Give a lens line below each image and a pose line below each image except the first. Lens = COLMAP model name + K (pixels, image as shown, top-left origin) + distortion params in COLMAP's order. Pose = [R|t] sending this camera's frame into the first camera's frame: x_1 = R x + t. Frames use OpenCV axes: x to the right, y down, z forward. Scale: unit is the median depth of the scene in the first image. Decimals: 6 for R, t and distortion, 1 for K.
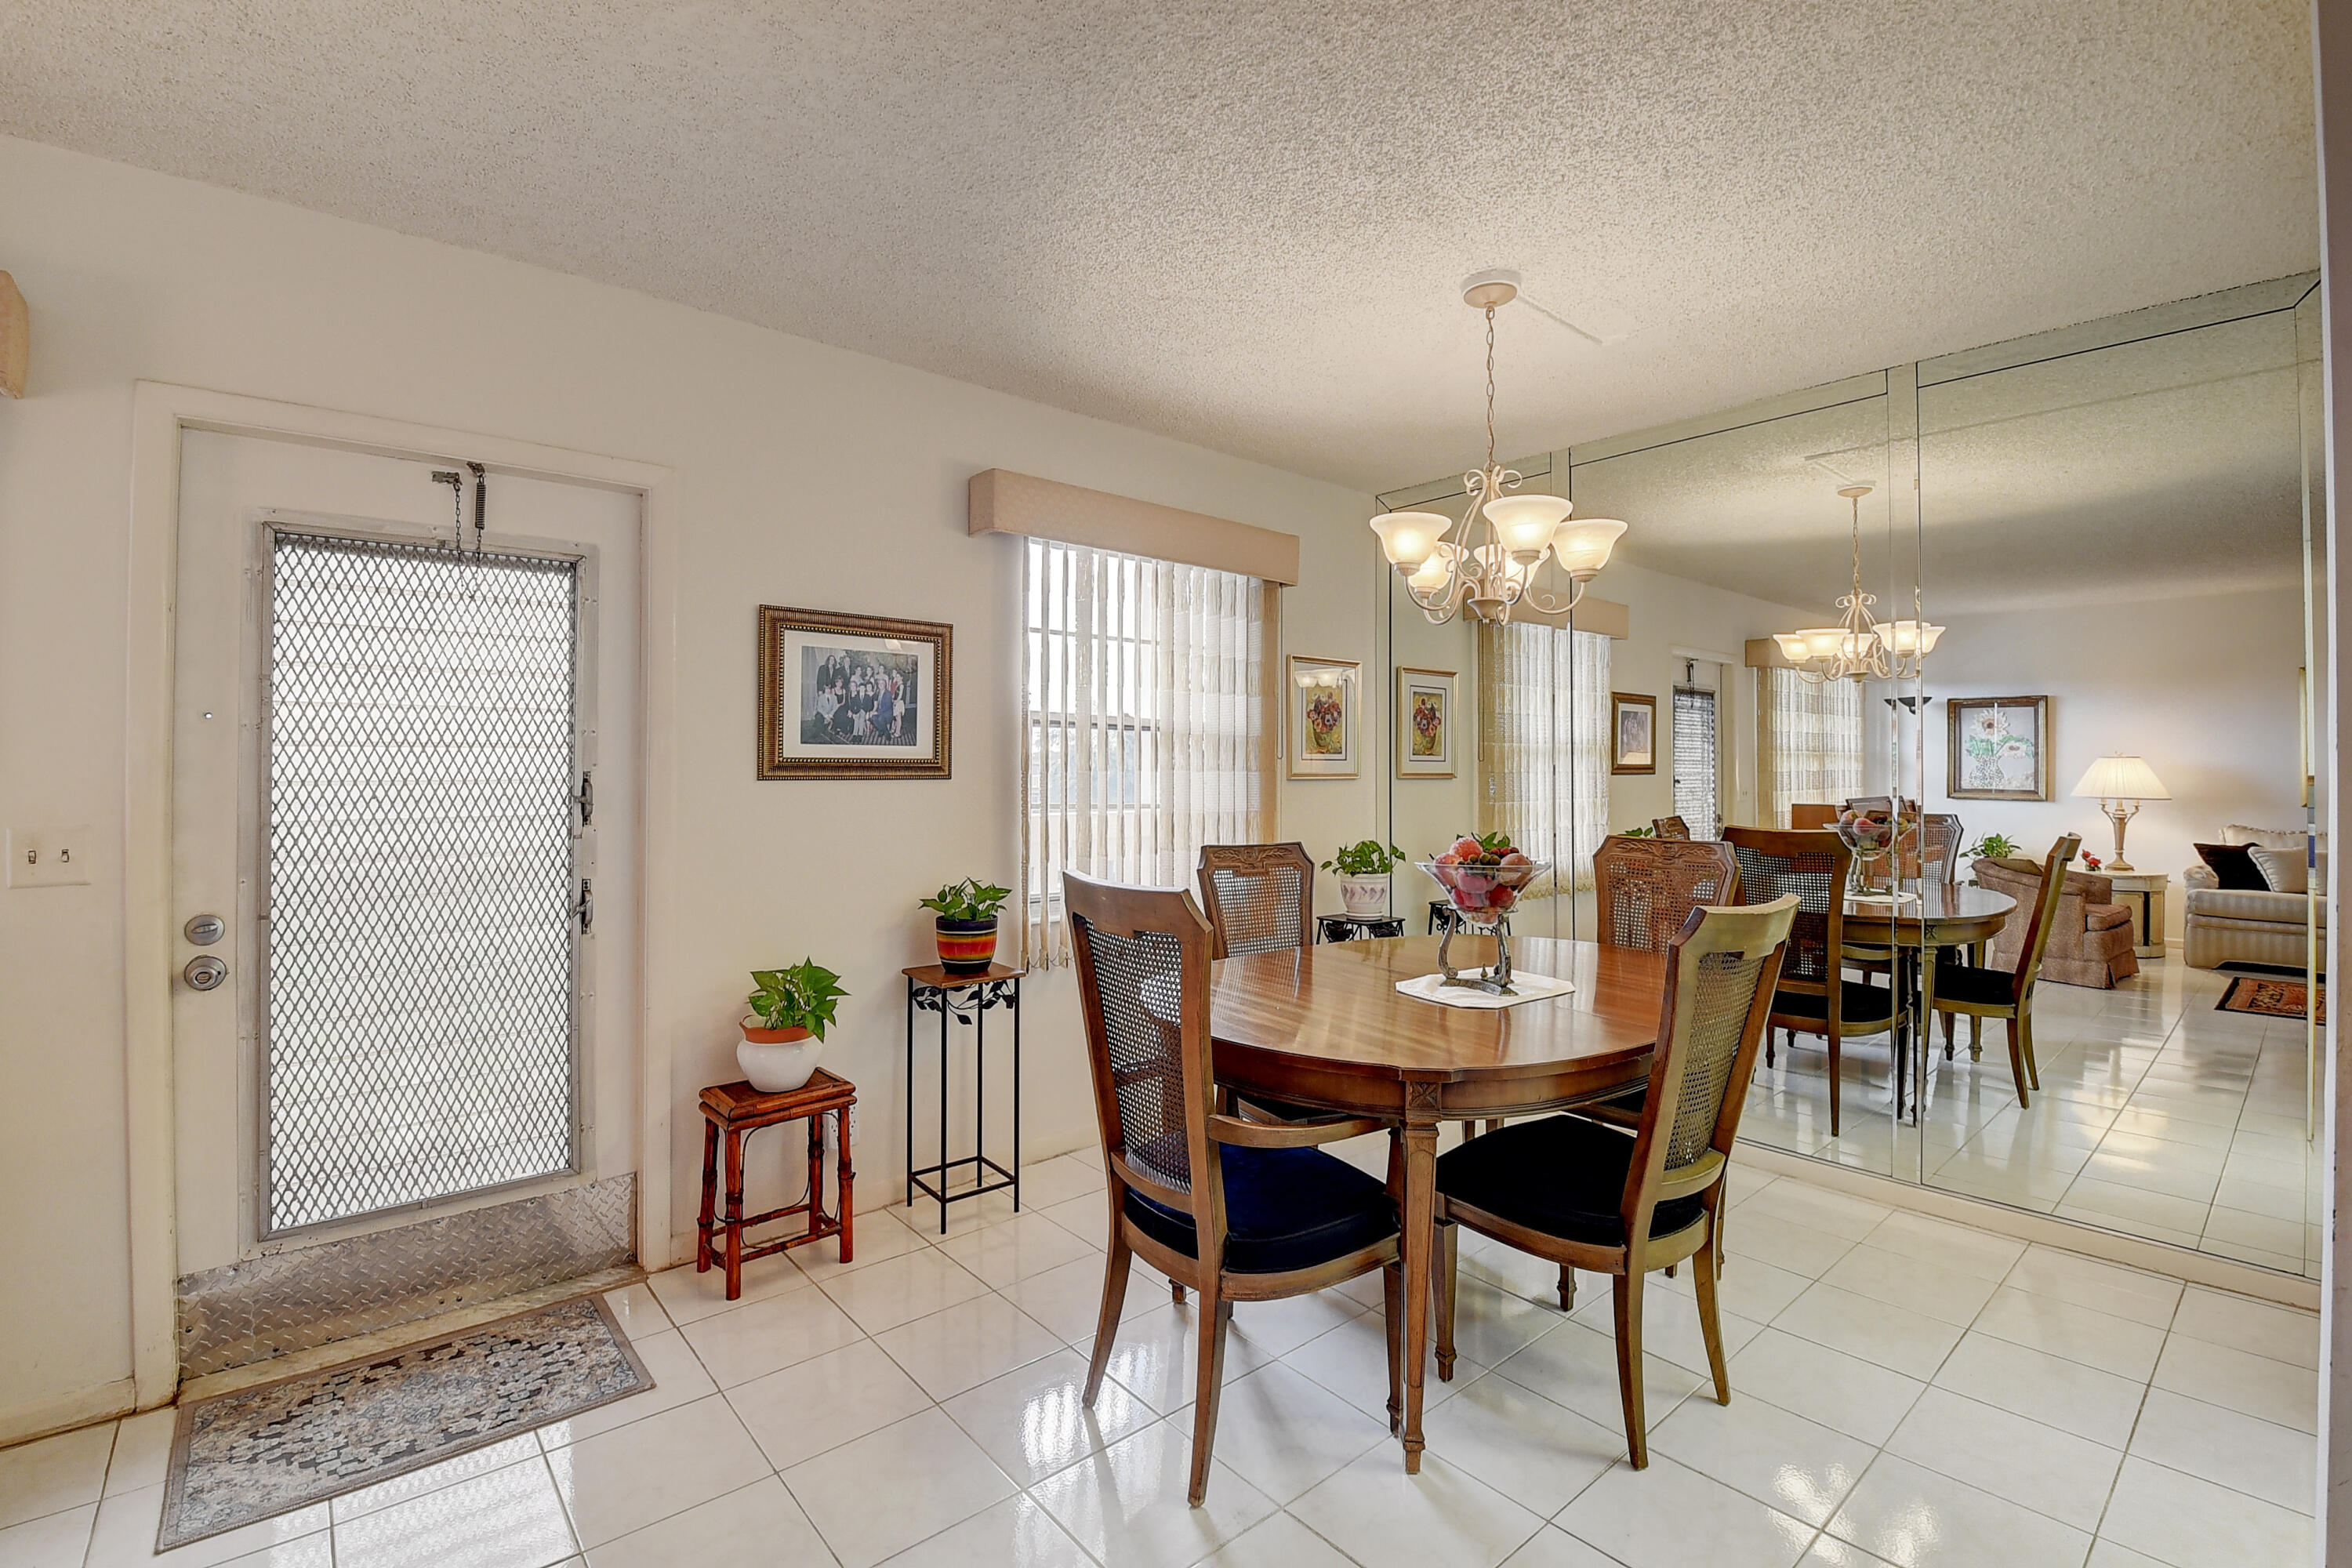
lens RADIAL K [[1038.1, 0, 1170.8], [0, 1038.1, 752.6], [0, 0, 1]] dist [-0.023235, -0.001419]
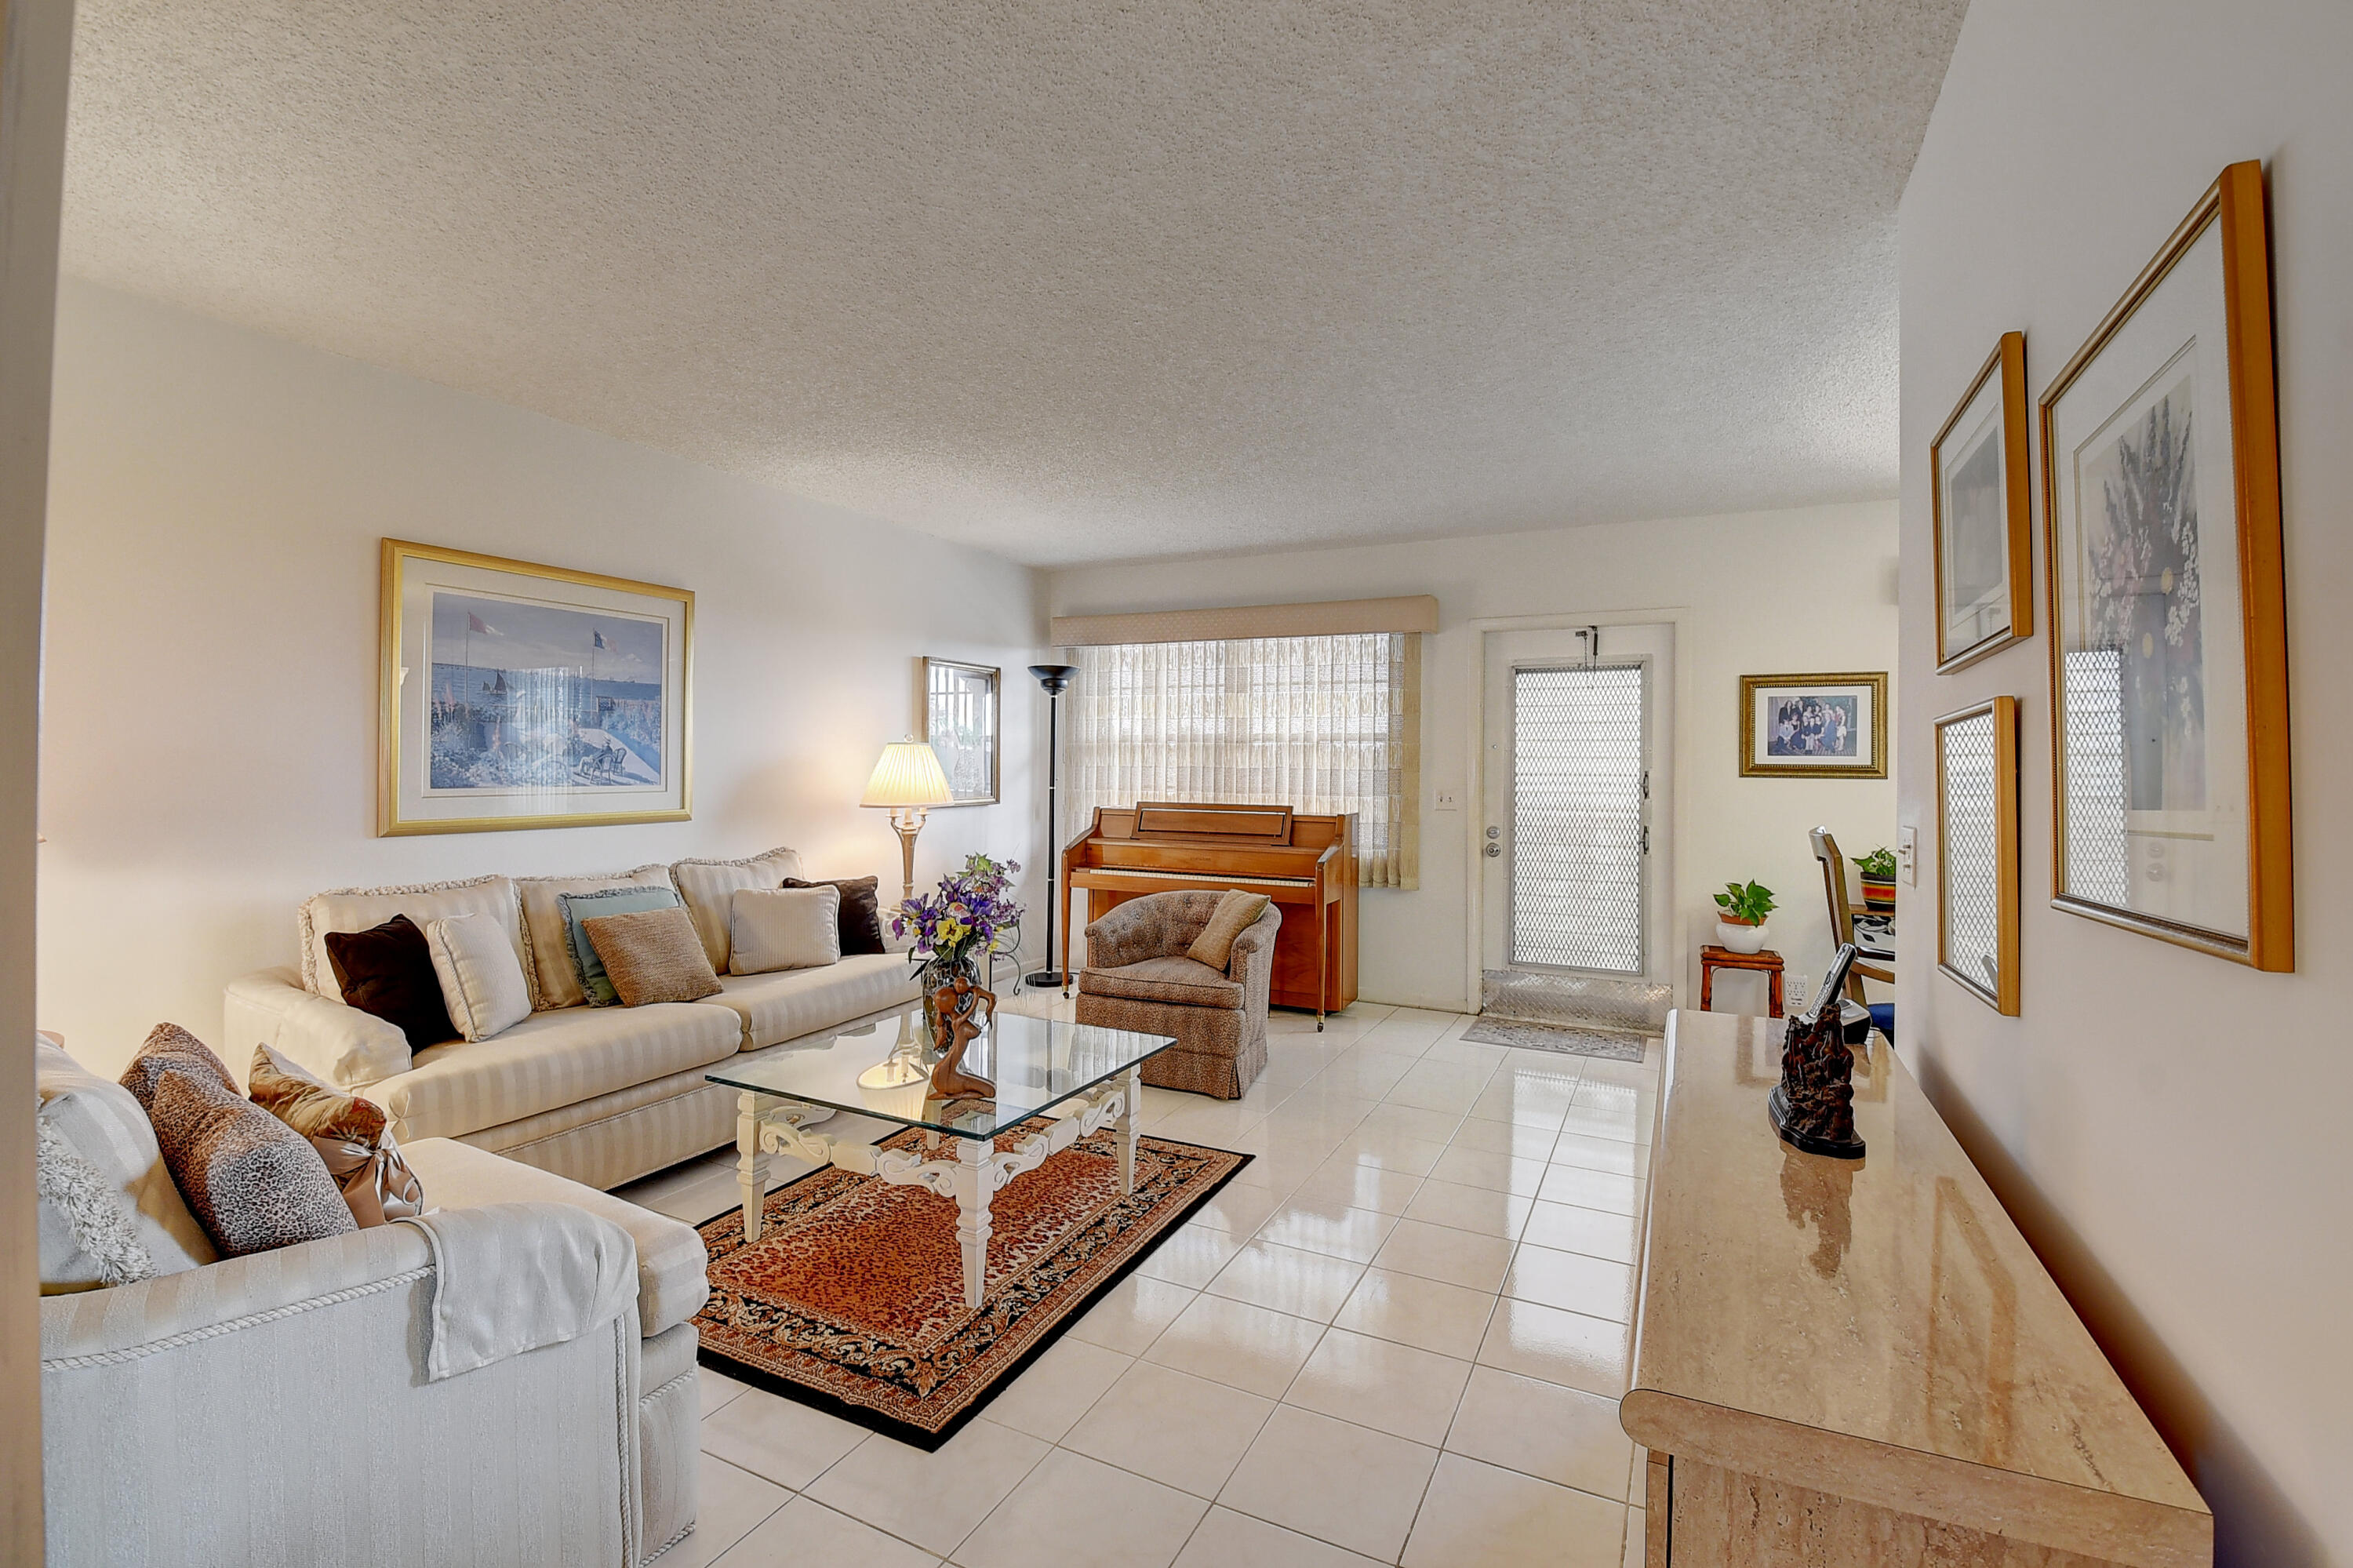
lens RADIAL K [[1038.6, 0, 1175.1], [0, 1038.6, 769.6], [0, 0, 1]] dist [-0.023235, -0.001419]
pose [[0.387728, 0.000147, -0.921774, 0.818989], [0.001446, 0.999999, 0.000768, 0.011829], [0.921773, -0.001630, 0.387727, -0.532552]]
